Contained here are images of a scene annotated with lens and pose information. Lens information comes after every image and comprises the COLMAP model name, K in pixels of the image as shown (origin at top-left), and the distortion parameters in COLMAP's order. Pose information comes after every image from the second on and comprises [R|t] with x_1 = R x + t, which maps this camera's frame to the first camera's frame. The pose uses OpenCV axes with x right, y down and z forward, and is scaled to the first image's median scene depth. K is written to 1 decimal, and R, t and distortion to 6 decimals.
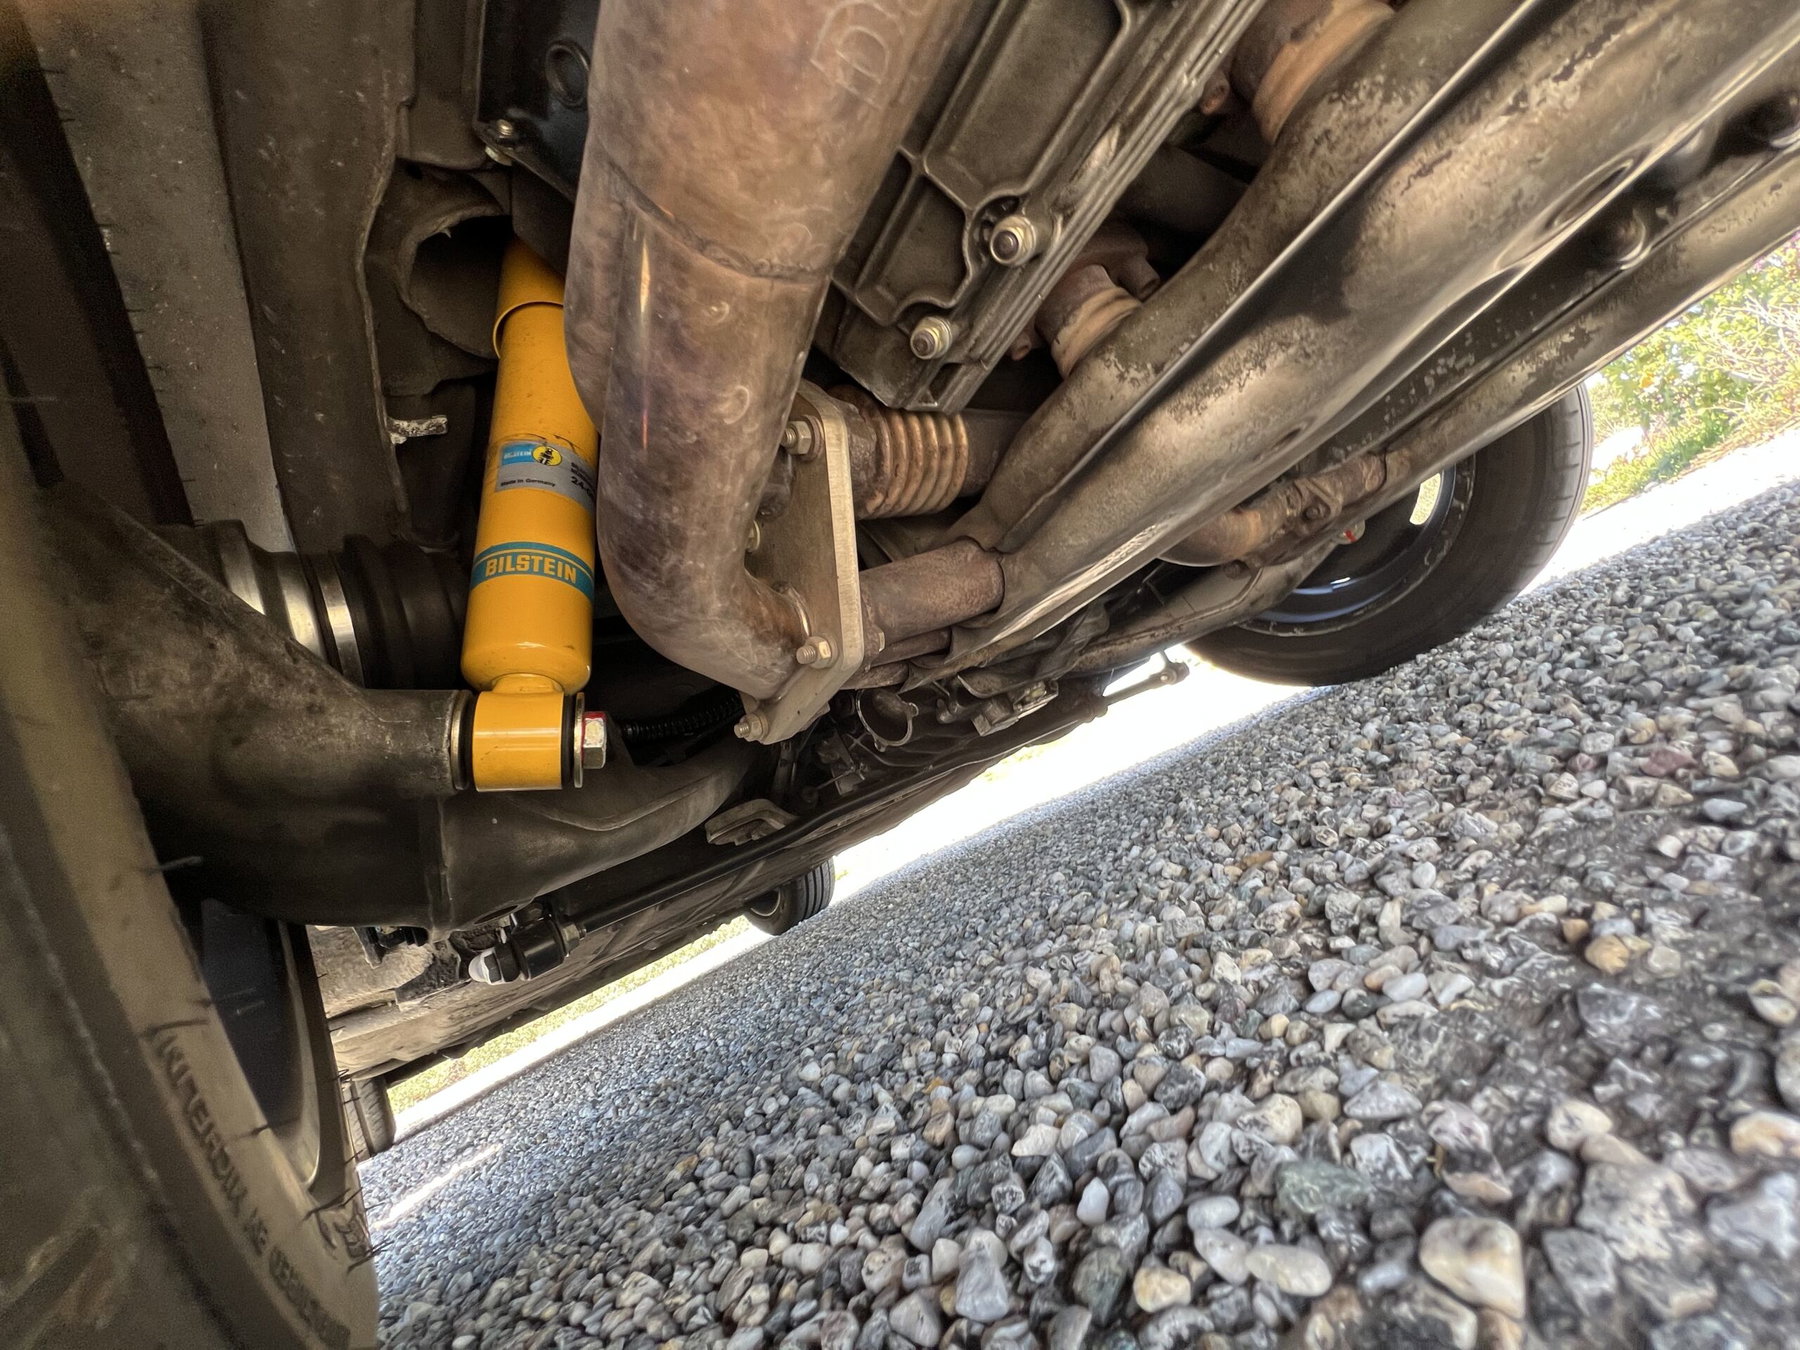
lens RADIAL K [[720.3, 0, 895.5], [0, 720.3, 673.7], [0, 0, 1]] dist [-0.000499, 0.000120]
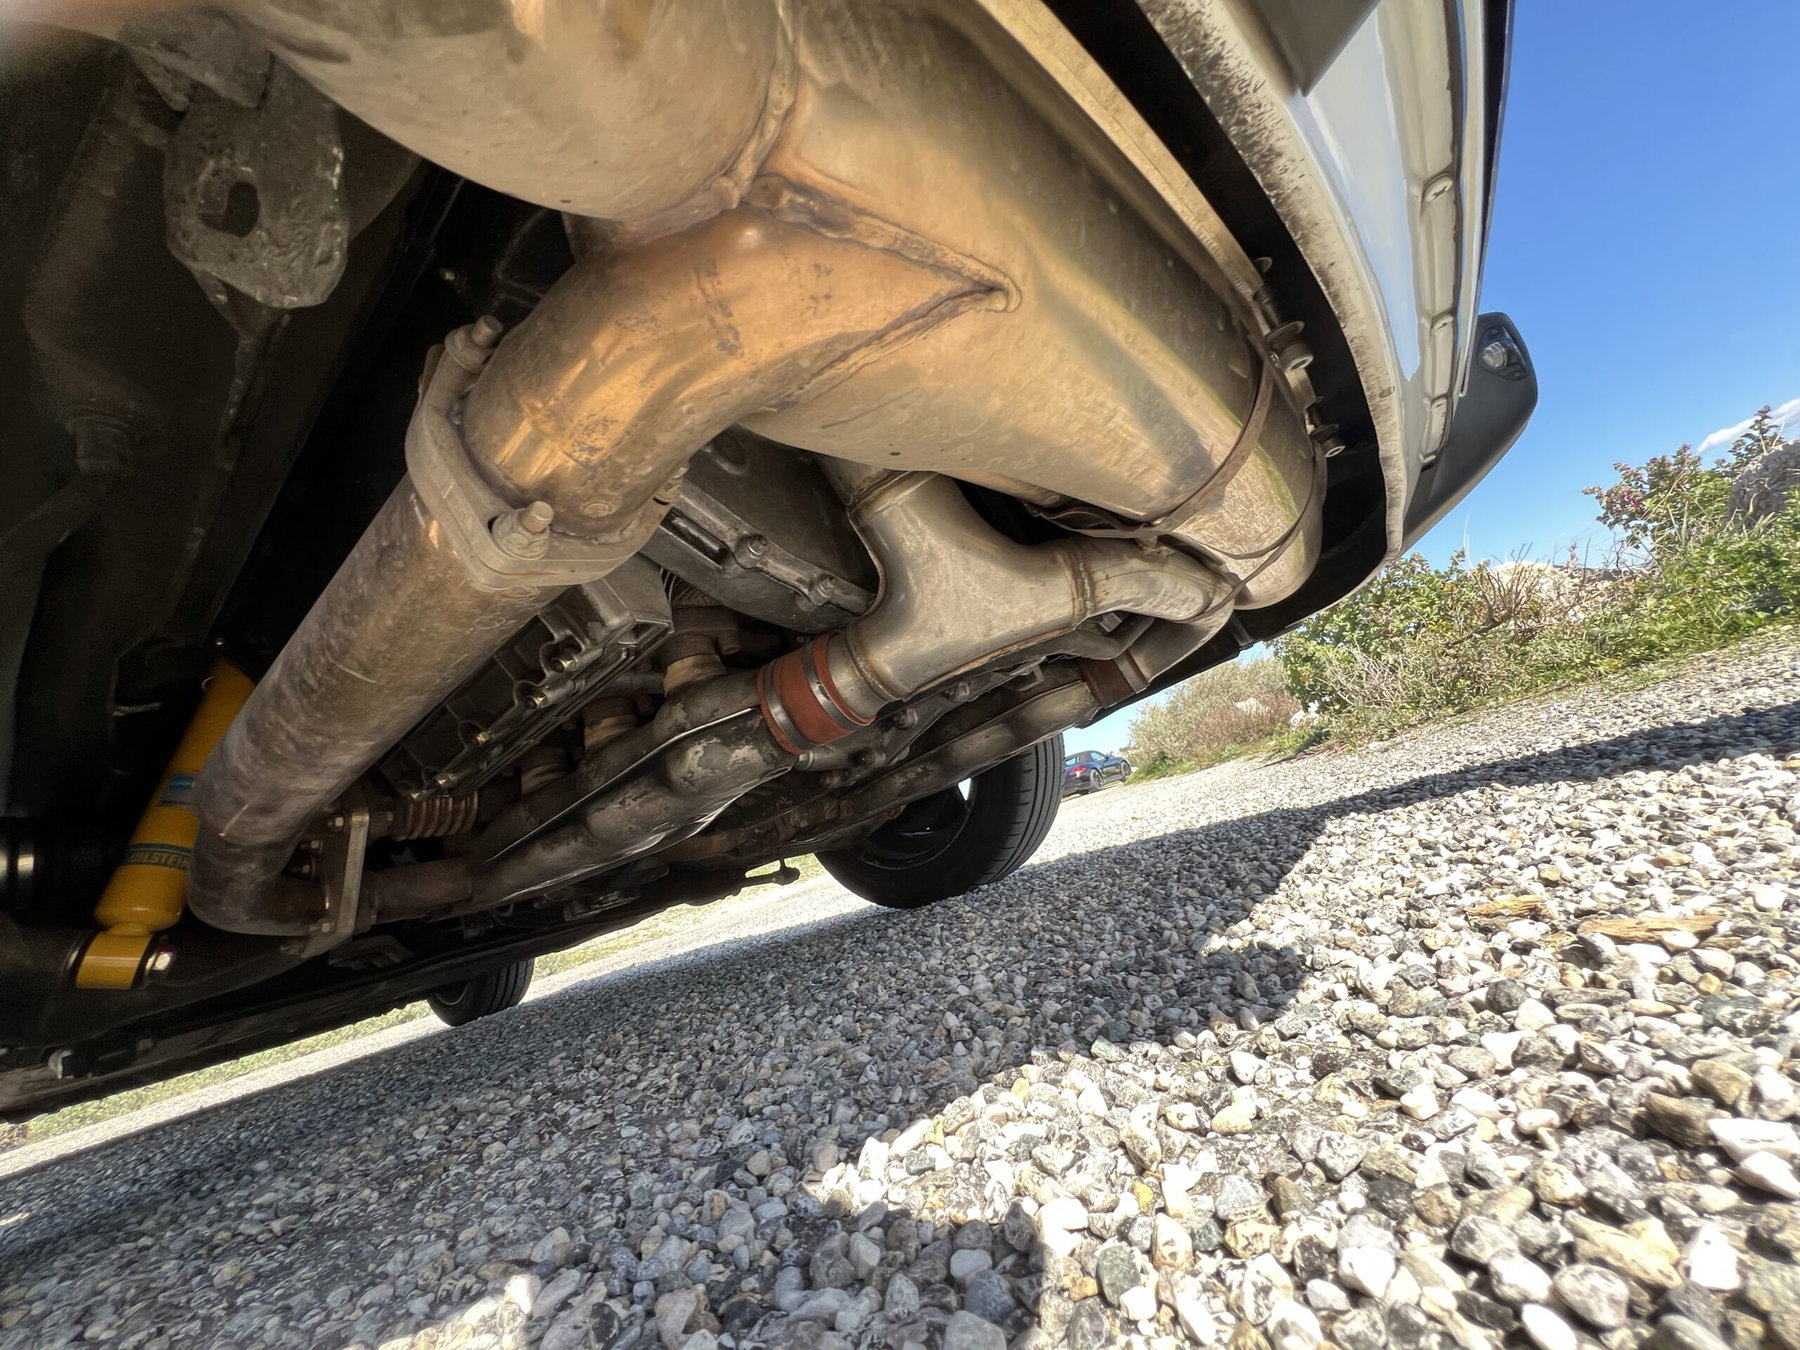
lens RADIAL K [[720.3, 0, 904.6], [0, 720.3, 678.2], [0, 0, 1]] dist [-0.000499, 0.000120]
pose [[0.947132, 0.239211, 0.213820, 0.233544], [-0.210953, 0.966418, -0.146746, -0.211679], [-0.241743, 0.093882, 0.965788, -0.378565]]
